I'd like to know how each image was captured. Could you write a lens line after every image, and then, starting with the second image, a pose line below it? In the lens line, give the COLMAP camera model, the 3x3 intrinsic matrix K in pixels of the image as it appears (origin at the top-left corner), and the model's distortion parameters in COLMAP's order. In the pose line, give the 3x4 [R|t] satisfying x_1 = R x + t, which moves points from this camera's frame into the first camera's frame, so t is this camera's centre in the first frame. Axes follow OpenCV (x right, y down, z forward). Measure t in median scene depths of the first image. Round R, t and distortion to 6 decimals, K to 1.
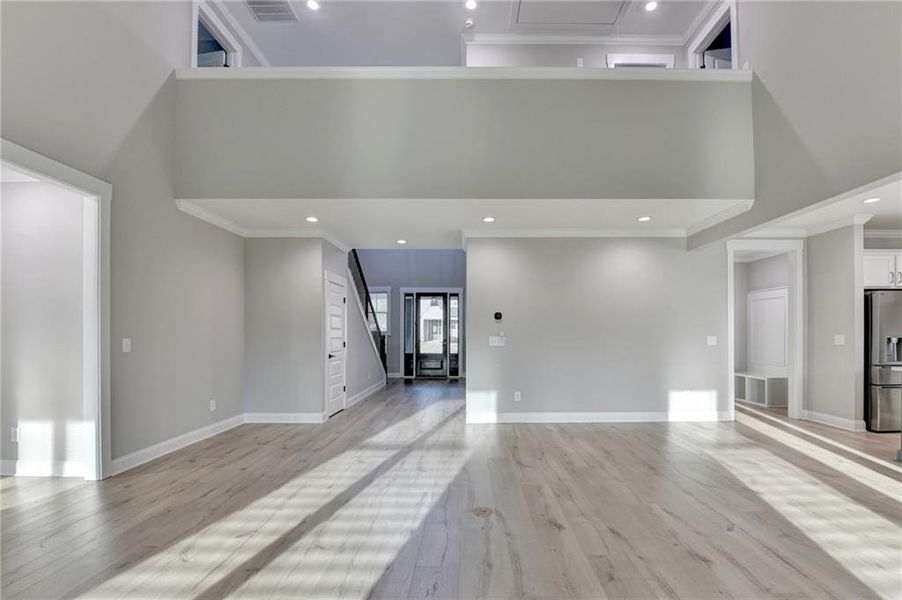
lens RADIAL K [[377.2, 0, 464.8], [0, 377.2, 333.3], [0, 0, 1]] dist [-0.017507, -0.000399]
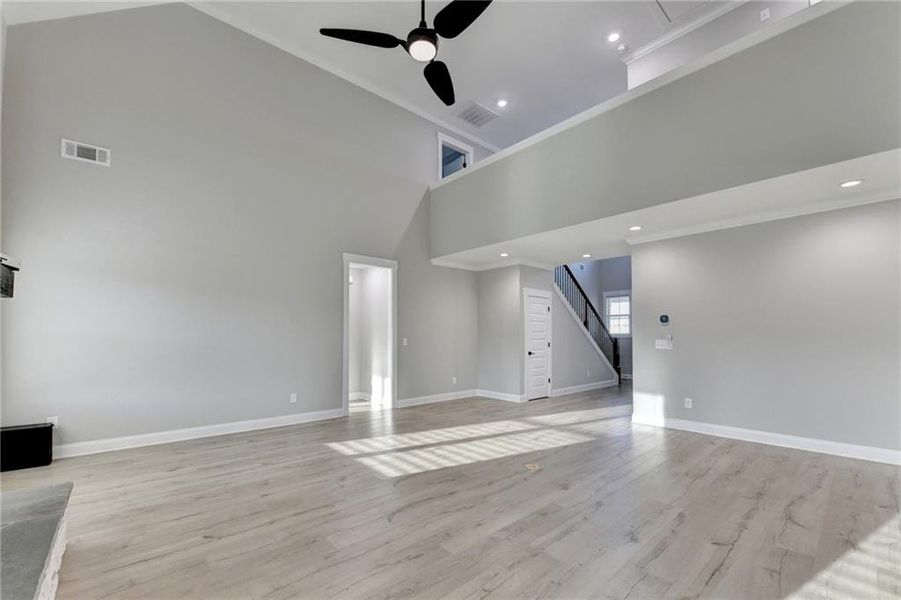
lens RADIAL K [[365.0, 0, 442.7], [0, 365.0, 328.8], [0, 0, 1]] dist [-0.021121, -0.000243]
pose [[0.657916, -0.010708, -0.753015, 0.455932], [-0.001557, 0.999877, -0.015579, -0.004749], [0.753090, 0.011422, 0.657819, -0.067596]]
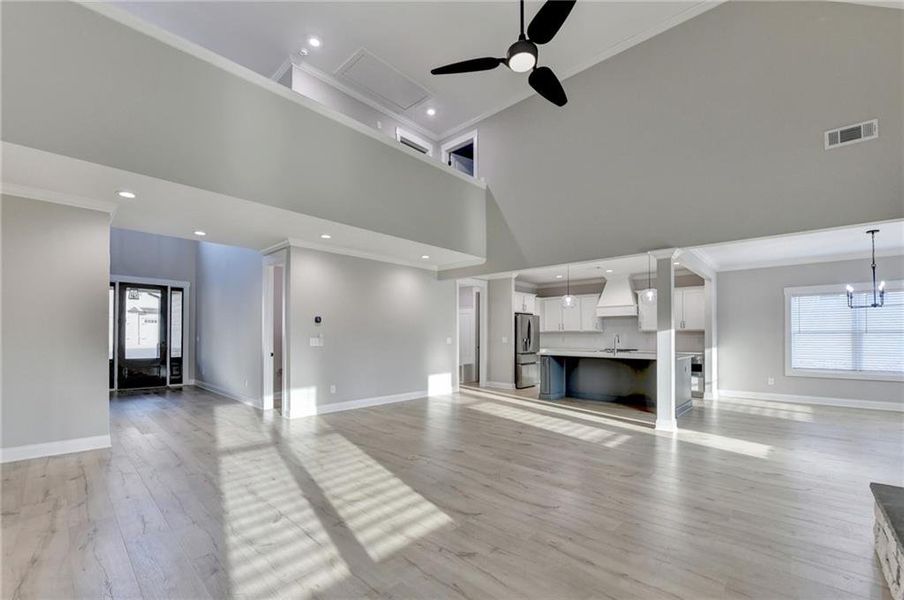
lens RADIAL K [[378.0, 0, 443.4], [0, 378.0, 329.0], [0, 0, 1]] dist [-0.017507, -0.000399]
pose [[0.691512, 0.018858, 0.722119, -0.507844], [-0.006672, 0.999783, -0.019721, 0.002524], [-0.722334, 0.008820, 0.691488, -0.054344]]
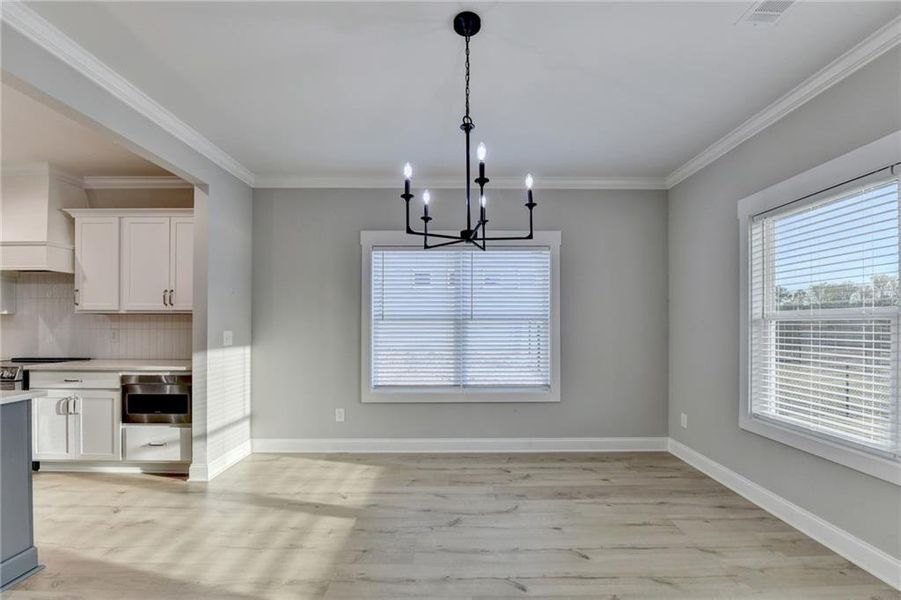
lens RADIAL K [[365.0, 0, 475.4], [0, 365.0, 324.2], [0, 0, 1]] dist [-0.021121, -0.000243]
pose [[-0.021933, 0.002353, 0.999757, 0.708310], [-0.004300, 0.999988, -0.002448, -0.008060], [-0.999750, -0.004352, -0.021922, -0.220536]]
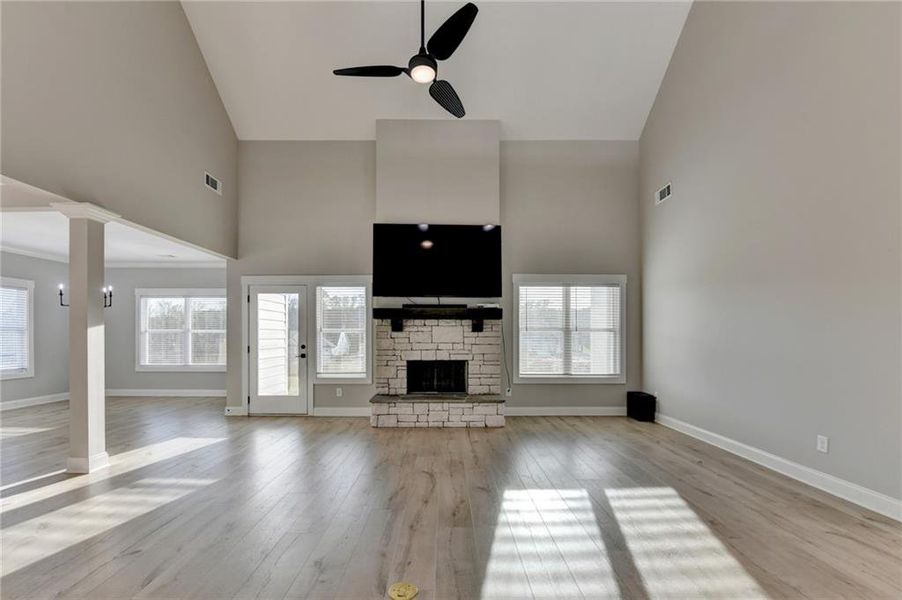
lens RADIAL K [[377.2, 0, 451.2], [0, 377.2, 335.2], [0, 0, 1]] dist [-0.017507, -0.000399]
pose [[-0.999756, 0.002557, -0.021948, -0.014168], [0.002655, 0.999987, -0.004448, 0.005003], [0.021936, -0.004505, -0.999749, 0.918483]]
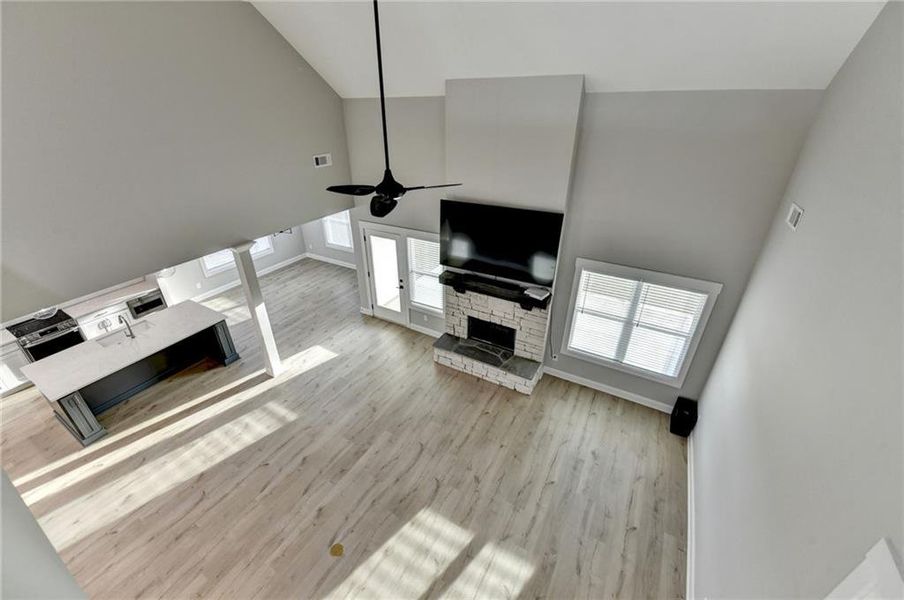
lens RADIAL K [[366.2, 0, 445.0], [0, 366.2, 299.0], [0, 0, 1]] dist [-0.021121, -0.000243]
pose [[-0.867060, -0.230664, 0.441589, -0.401228], [0.005608, 0.881788, 0.471613, -0.596453], [-0.498172, 0.411393, -0.763270, 0.803824]]
